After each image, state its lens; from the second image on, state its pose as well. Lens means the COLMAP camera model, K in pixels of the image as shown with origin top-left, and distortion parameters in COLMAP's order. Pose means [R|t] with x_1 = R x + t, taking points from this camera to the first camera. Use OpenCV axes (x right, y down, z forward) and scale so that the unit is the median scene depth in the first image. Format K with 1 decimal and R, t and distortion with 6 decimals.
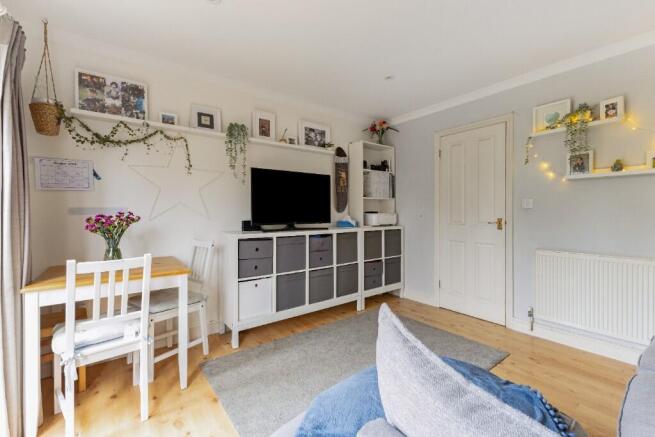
lens RADIAL K [[284.1, 0, 328.3], [0, 284.1, 213.3], [0, 0, 1]] dist [0.000430, 0.000085]
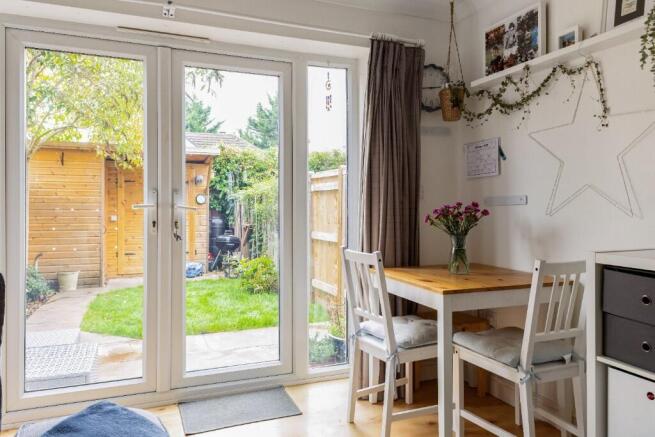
lens RADIAL K [[497.1, 0, 327.5], [0, 497.1, 218.5], [0, 0, 1]] dist [-0.007488, -0.001291]
pose [[-0.316306, 0.032032, -0.948116, 0.615702], [-0.000084, 0.999429, 0.033793, -0.005159], [0.948657, 0.010769, -0.316122, 0.960209]]
